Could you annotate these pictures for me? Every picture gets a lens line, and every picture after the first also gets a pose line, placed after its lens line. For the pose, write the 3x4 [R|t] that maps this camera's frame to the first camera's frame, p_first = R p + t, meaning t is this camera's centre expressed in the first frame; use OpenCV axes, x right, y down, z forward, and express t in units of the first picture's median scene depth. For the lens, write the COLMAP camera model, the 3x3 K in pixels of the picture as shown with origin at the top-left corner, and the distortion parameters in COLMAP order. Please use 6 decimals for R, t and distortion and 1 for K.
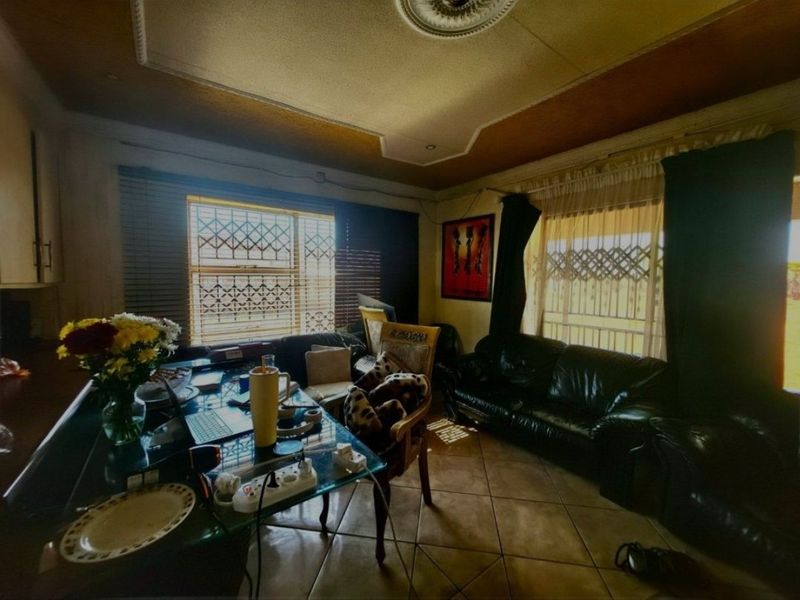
lens RADIAL K [[319.4, 0, 400.5], [0, 319.4, 297.8], [0, 0, 1]] dist [-0.001051, 0.000042]
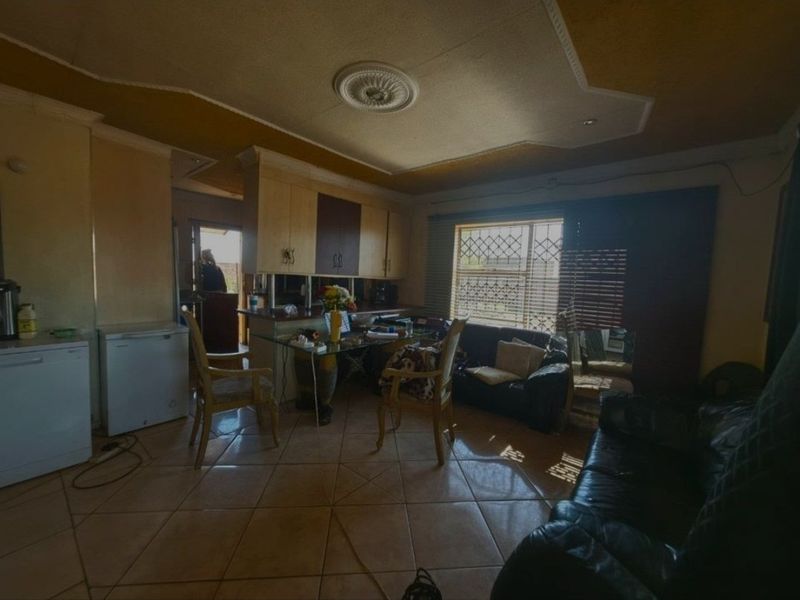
lens RADIAL K [[319.4, 0, 399.5], [0, 319.4, 299.4], [0, 0, 1]] dist [-0.001051, 0.000042]
pose [[0.239888, 0.077822, -0.967676, 0.708908], [-0.091067, 0.994190, 0.057379, -0.016888], [0.966520, 0.074359, 0.245581, 0.309501]]
